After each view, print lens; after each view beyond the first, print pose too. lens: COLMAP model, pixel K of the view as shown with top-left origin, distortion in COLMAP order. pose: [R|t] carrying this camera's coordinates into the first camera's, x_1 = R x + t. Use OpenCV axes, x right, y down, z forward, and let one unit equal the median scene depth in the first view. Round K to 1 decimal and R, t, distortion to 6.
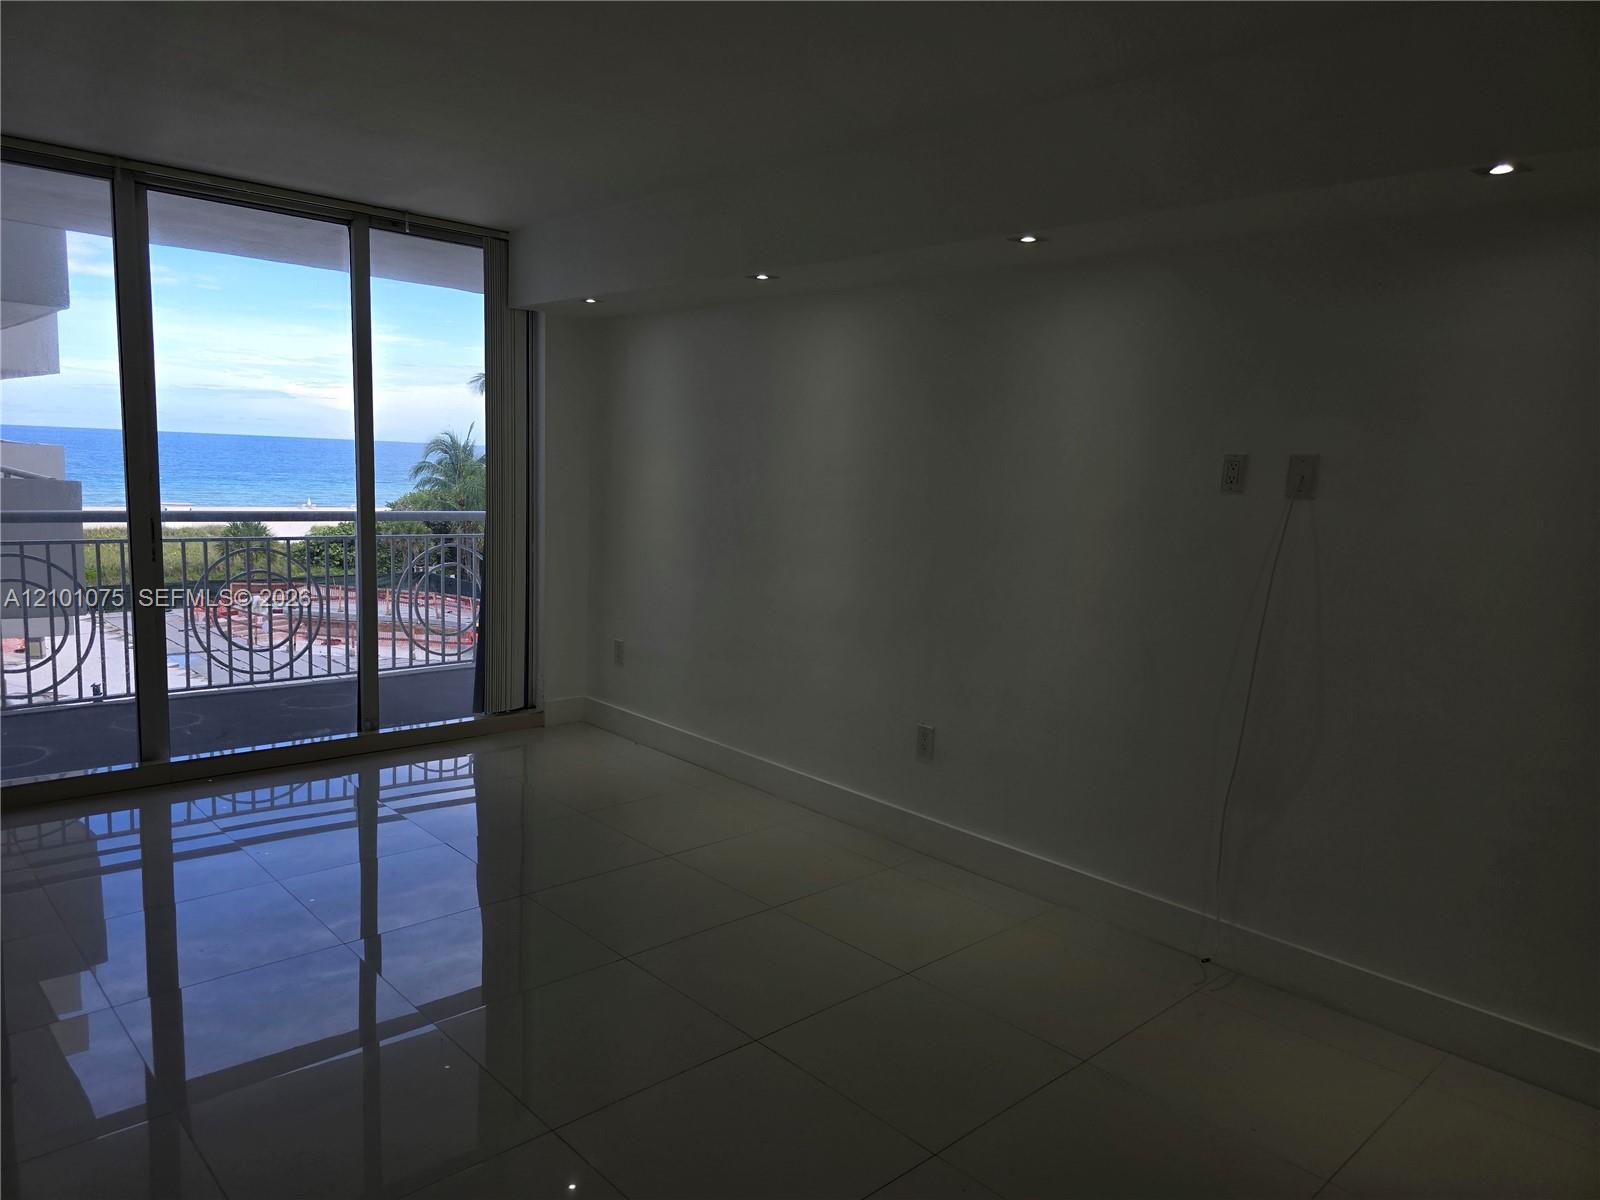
lens RADIAL K [[1082.6, 0, 786.1], [0, 1082.6, 612.4], [0, 0, 1]] dist [0.045247, -0.007379]
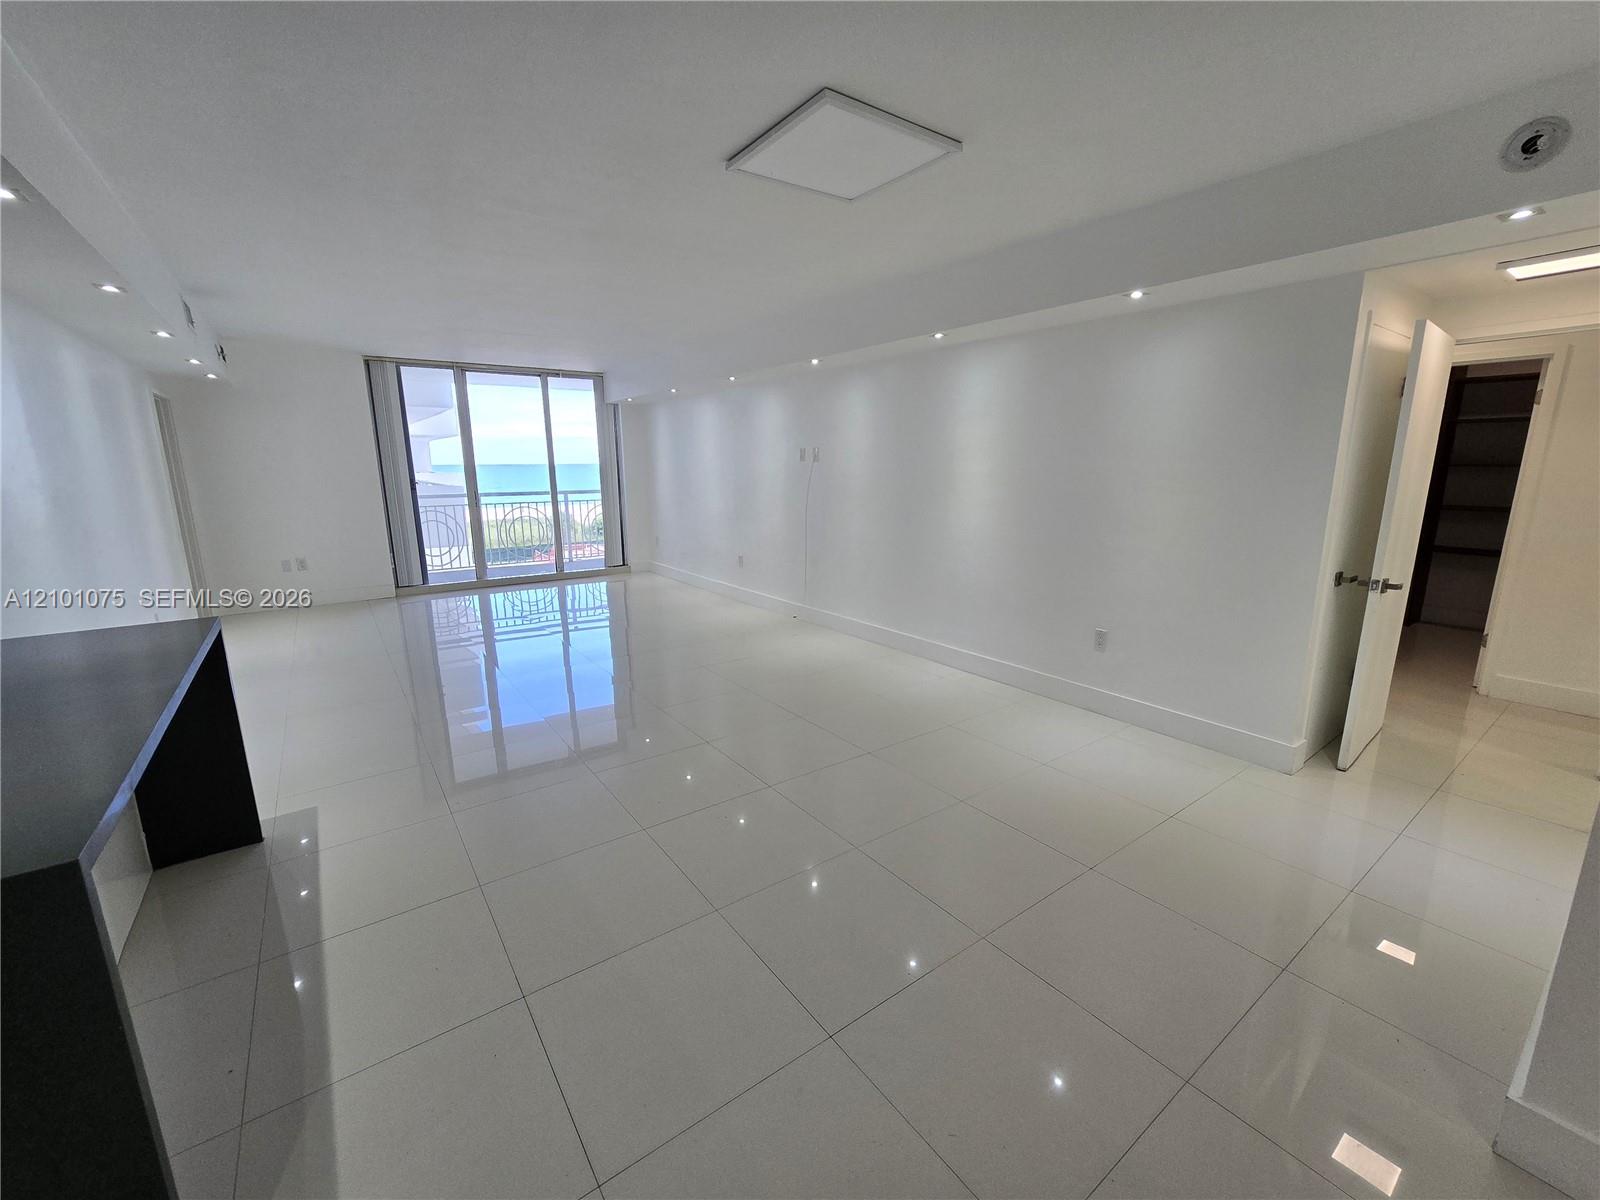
lens RADIAL K [[656.9, 0, 801.0], [0, 656.9, 602.3], [0, 0, 1]] dist [0.001343, 0.000320]
pose [[0.992936, -0.020641, -0.116840, 0.362724], [0.028165, 0.997609, 0.063112, 0.096317], [0.115258, -0.065957, 0.991143, -0.482695]]
